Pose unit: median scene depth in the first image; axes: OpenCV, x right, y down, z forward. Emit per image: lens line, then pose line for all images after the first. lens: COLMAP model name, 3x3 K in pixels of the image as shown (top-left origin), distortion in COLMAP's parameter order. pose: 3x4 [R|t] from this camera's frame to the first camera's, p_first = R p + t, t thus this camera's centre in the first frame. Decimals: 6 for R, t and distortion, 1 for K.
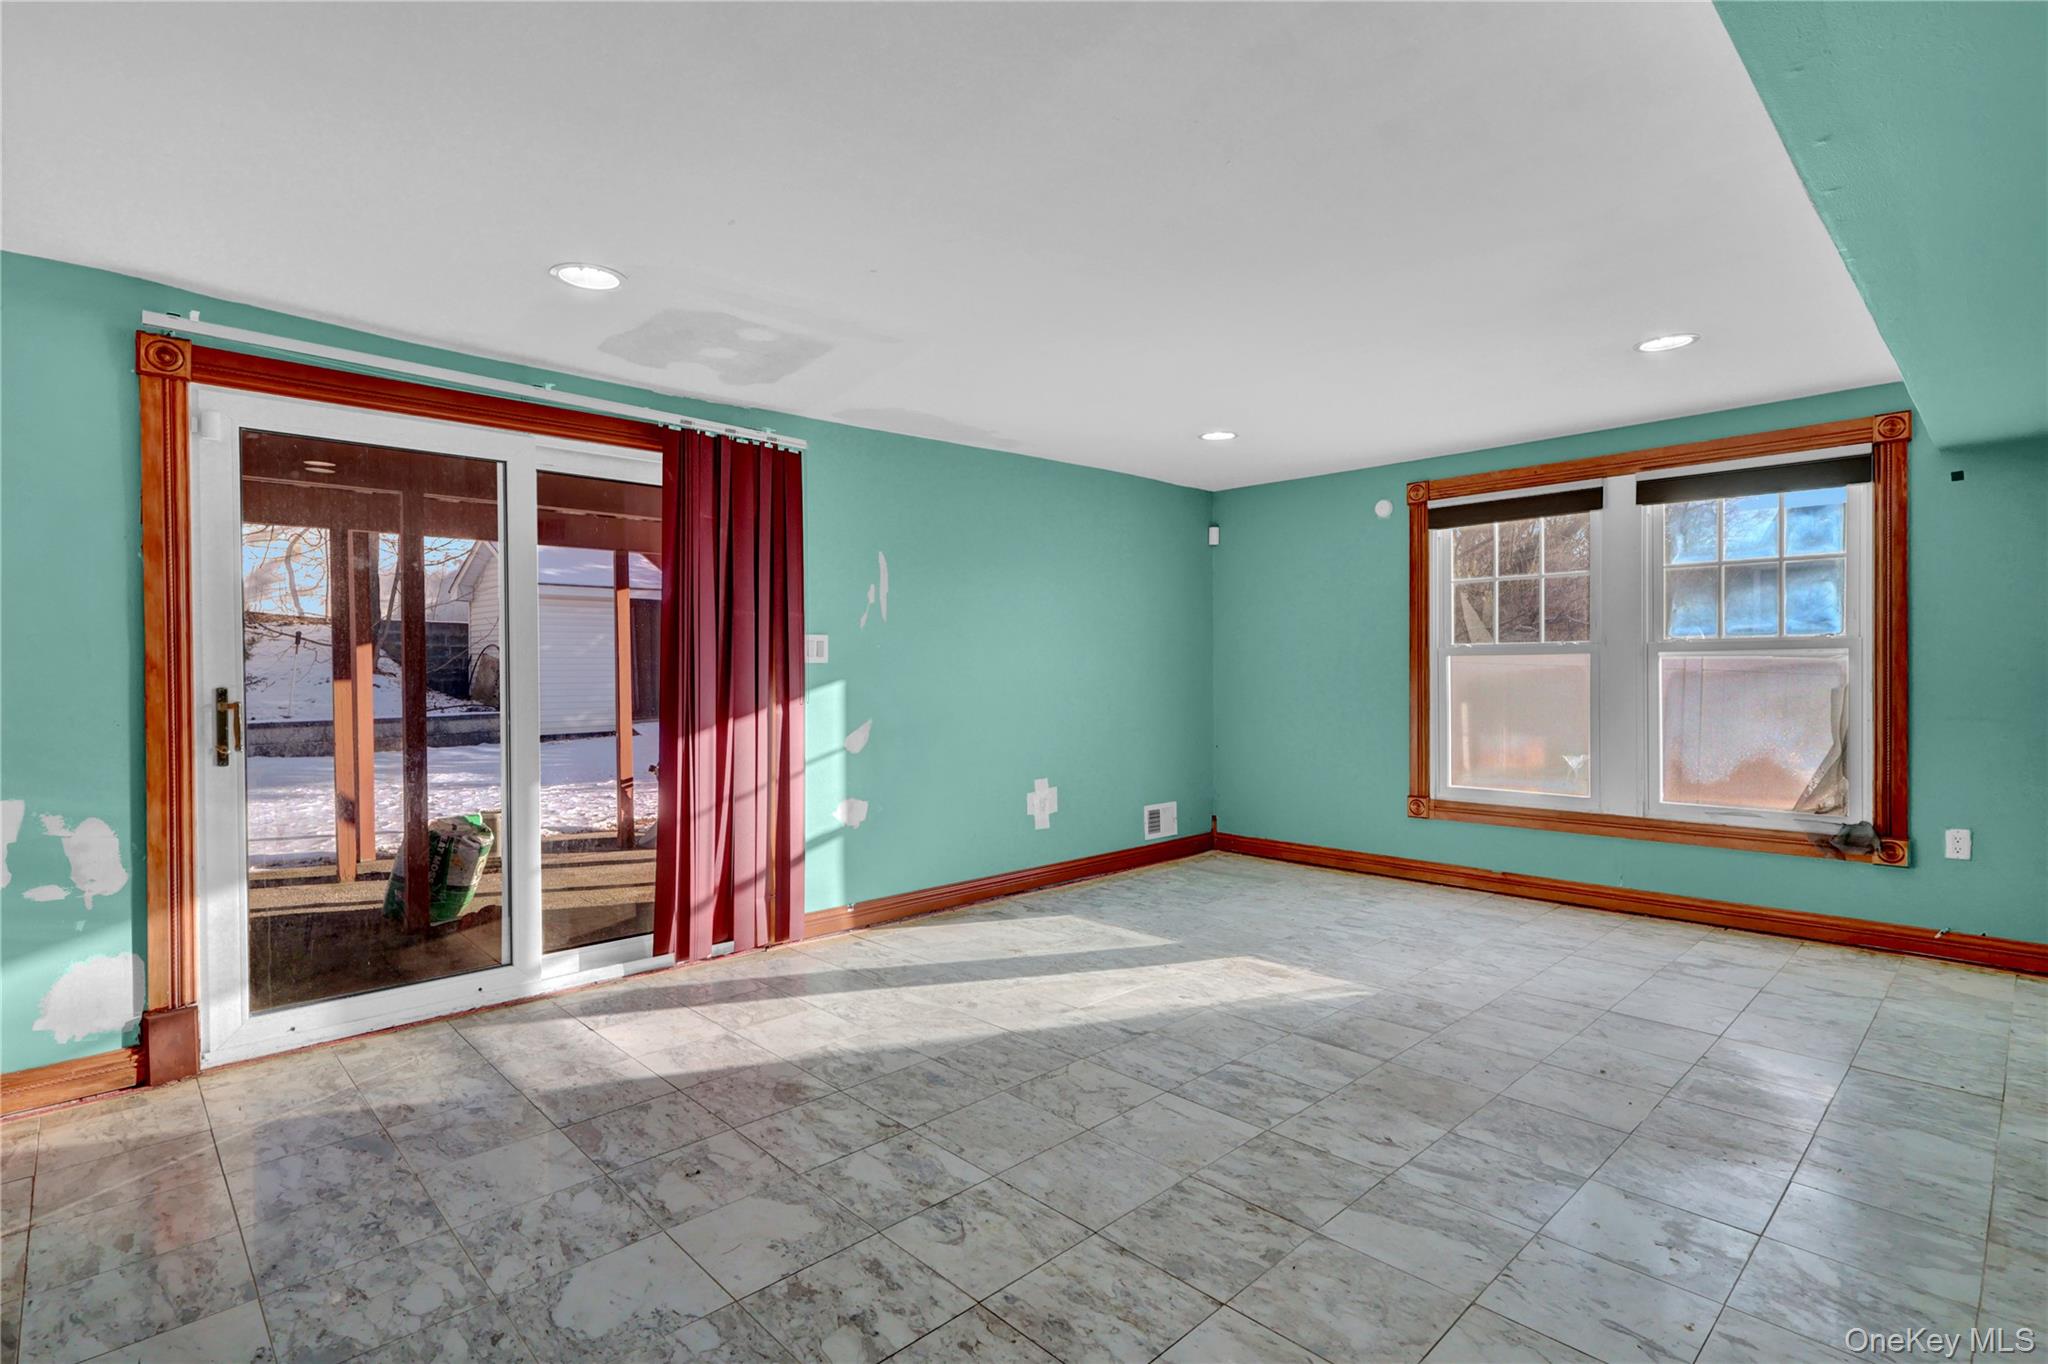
lens RADIAL K [[992.3, 0, 1026.2], [0, 992.3, 677.0], [0, 0, 1]] dist [0.003636, -0.000555]
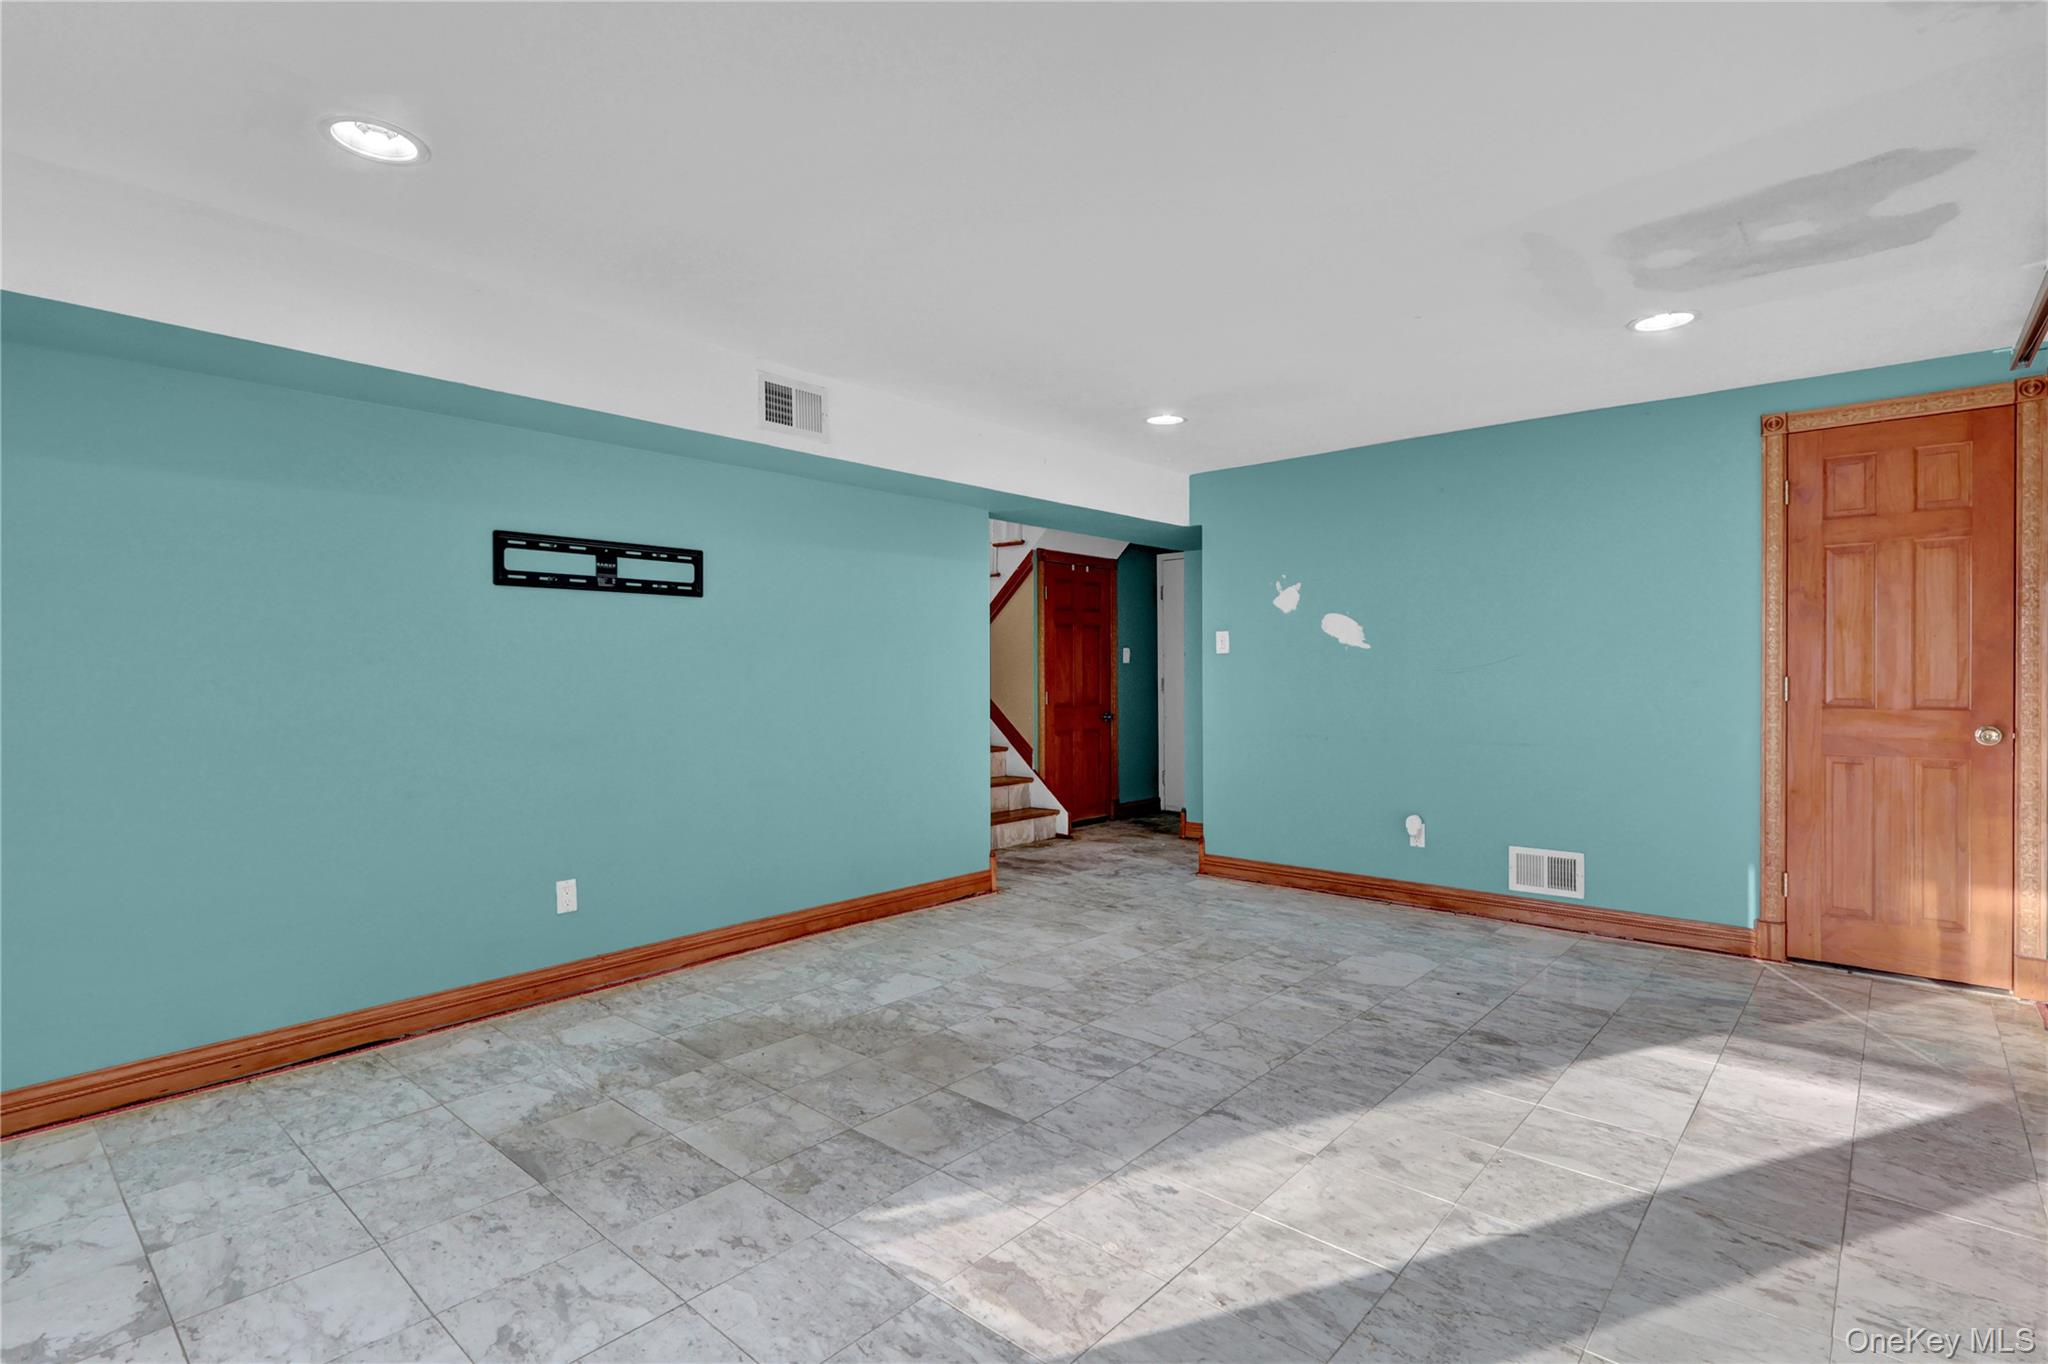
lens RADIAL K [[992.3, 0, 1023.1], [0, 992.3, 677.9], [0, 0, 1]] dist [0.003636, -0.000555]
pose [[-0.996910, 0.009191, -0.078012, 0.356496], [0.008111, 0.999867, 0.014157, -0.013444], [0.078132, 0.013481, -0.996852, 1.934509]]
